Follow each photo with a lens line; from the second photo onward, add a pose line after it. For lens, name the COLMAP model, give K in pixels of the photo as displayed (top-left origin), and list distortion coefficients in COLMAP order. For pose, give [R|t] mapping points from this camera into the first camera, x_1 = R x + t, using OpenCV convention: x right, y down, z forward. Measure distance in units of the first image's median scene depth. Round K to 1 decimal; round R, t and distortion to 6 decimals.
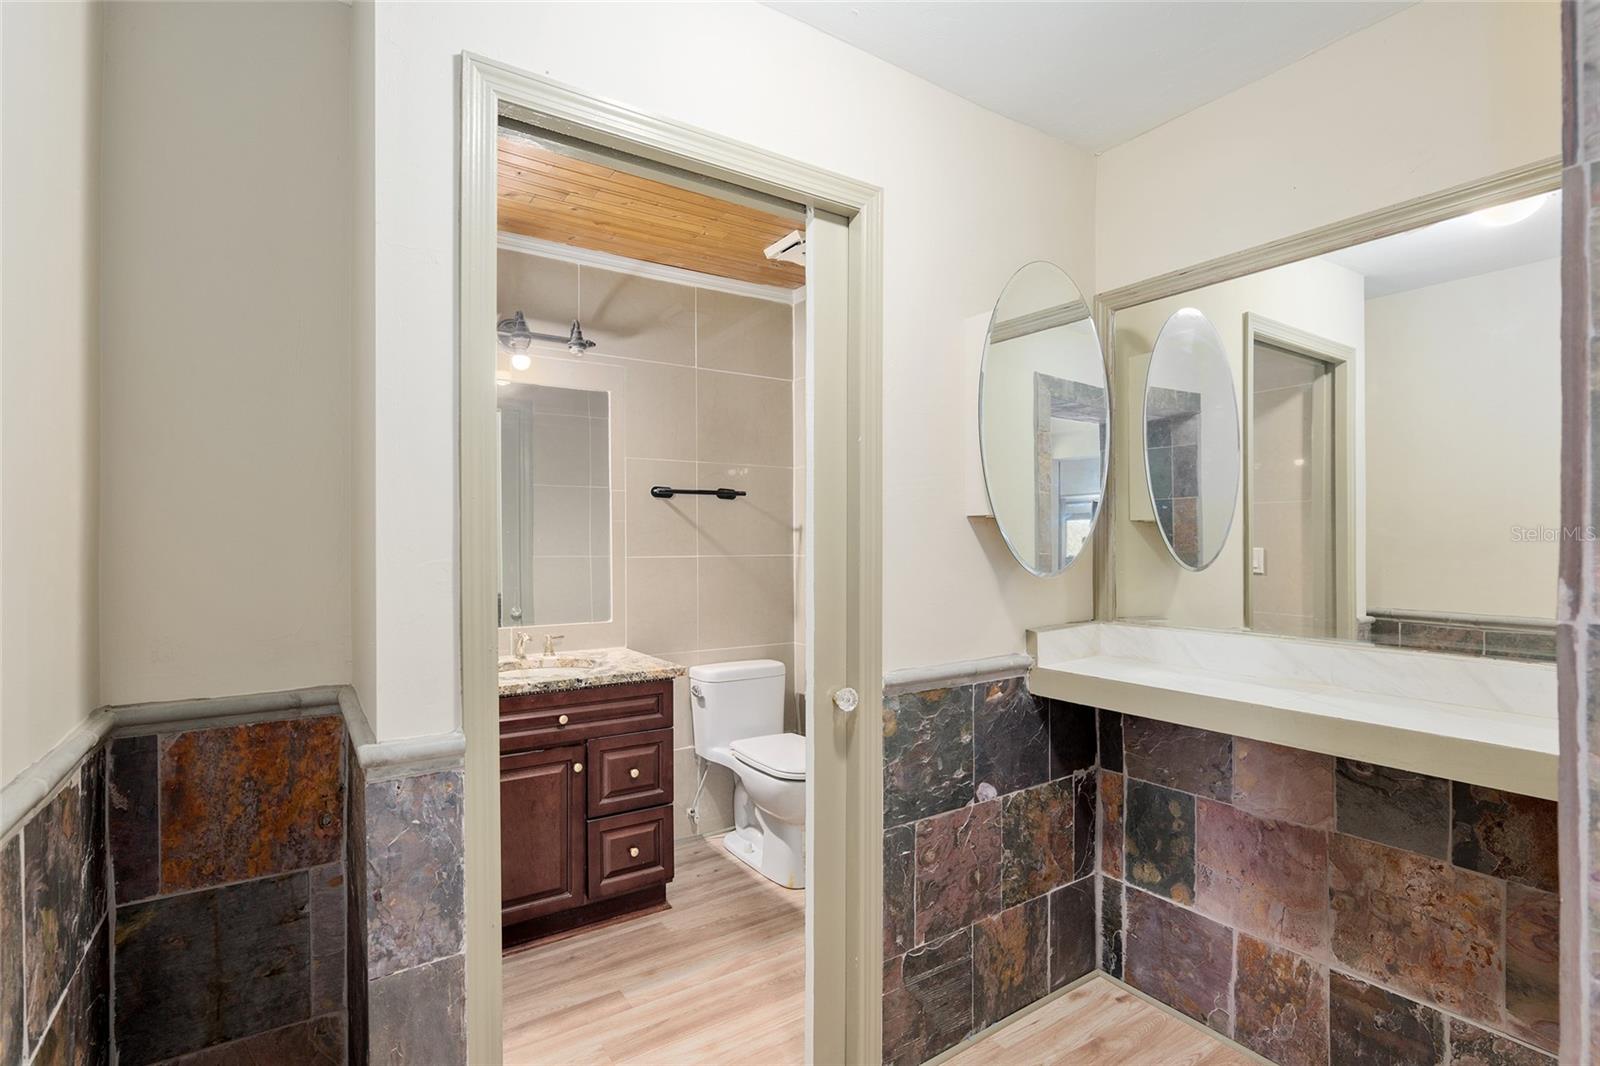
lens RADIAL K [[754.4, 0, 805.0], [0, 754.4, 545.1], [0, 0, 1]] dist [-0.011305, 0.000053]
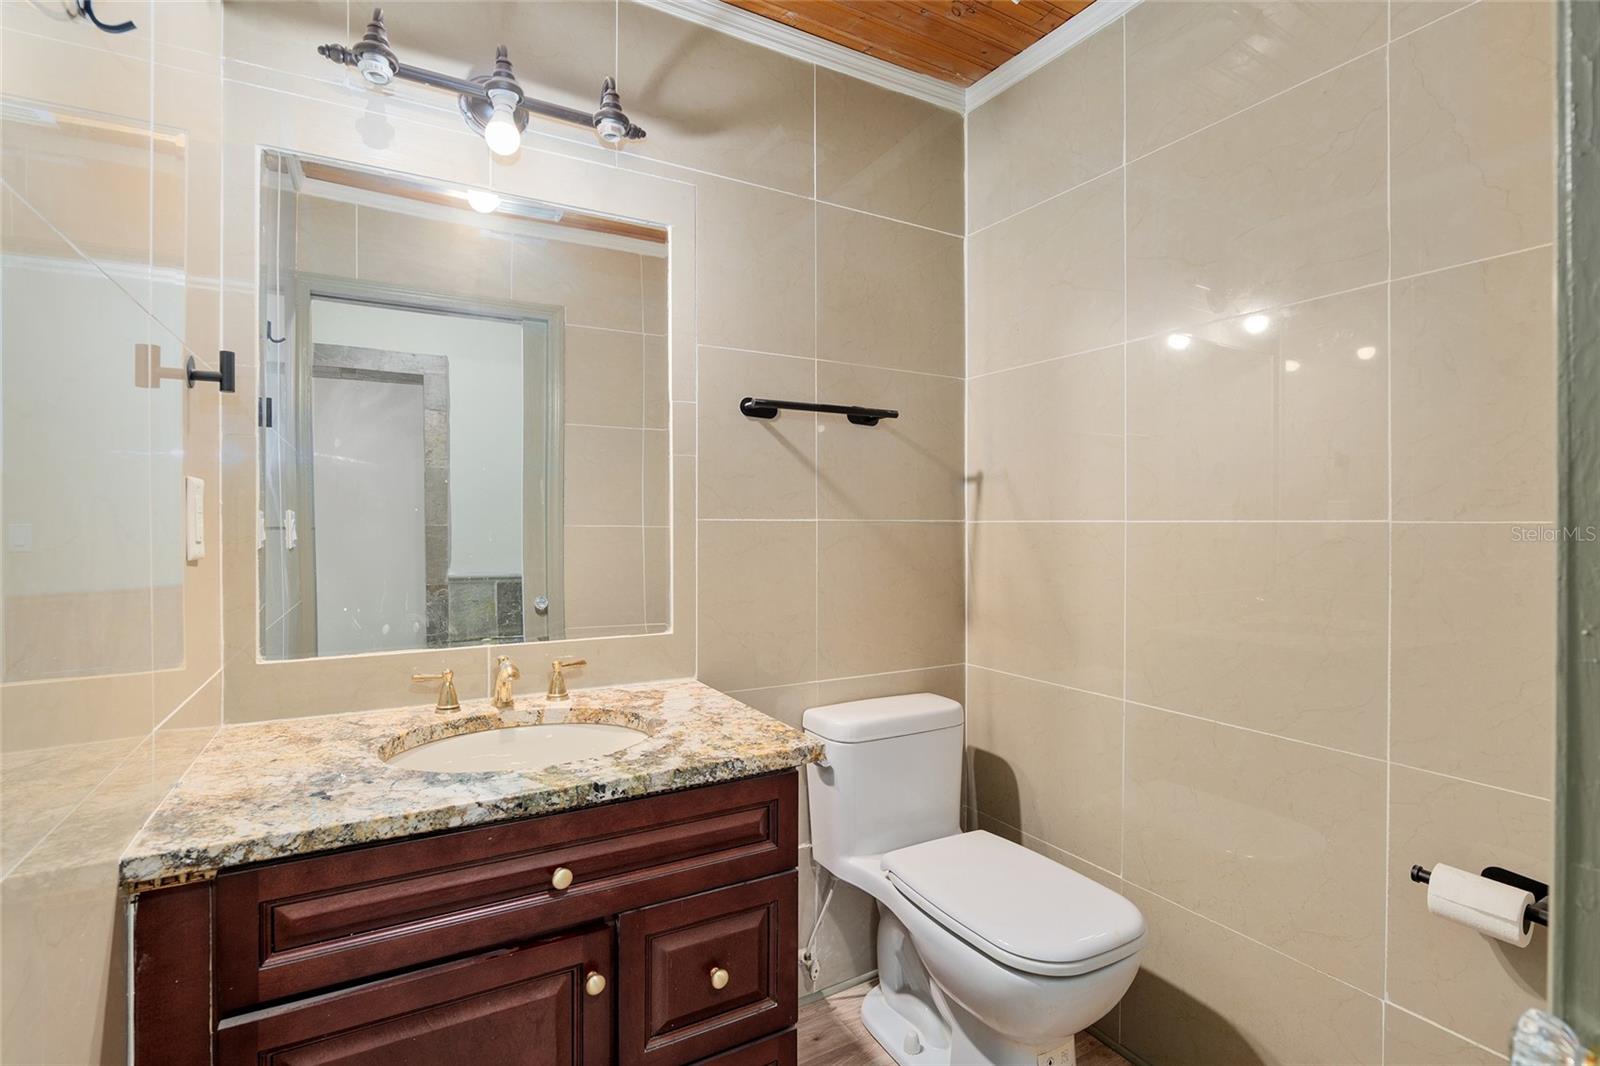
lens RADIAL K [[754.4, 0, 800.5], [0, 754.4, 526.8], [0, 0, 1]] dist [-0.011305, 0.000053]
pose [[0.996531, 0.003377, -0.083156, -0.121717], [-0.003315, 0.999994, 0.000879, 0.022538], [0.083158, -0.000601, 0.996536, 0.475845]]
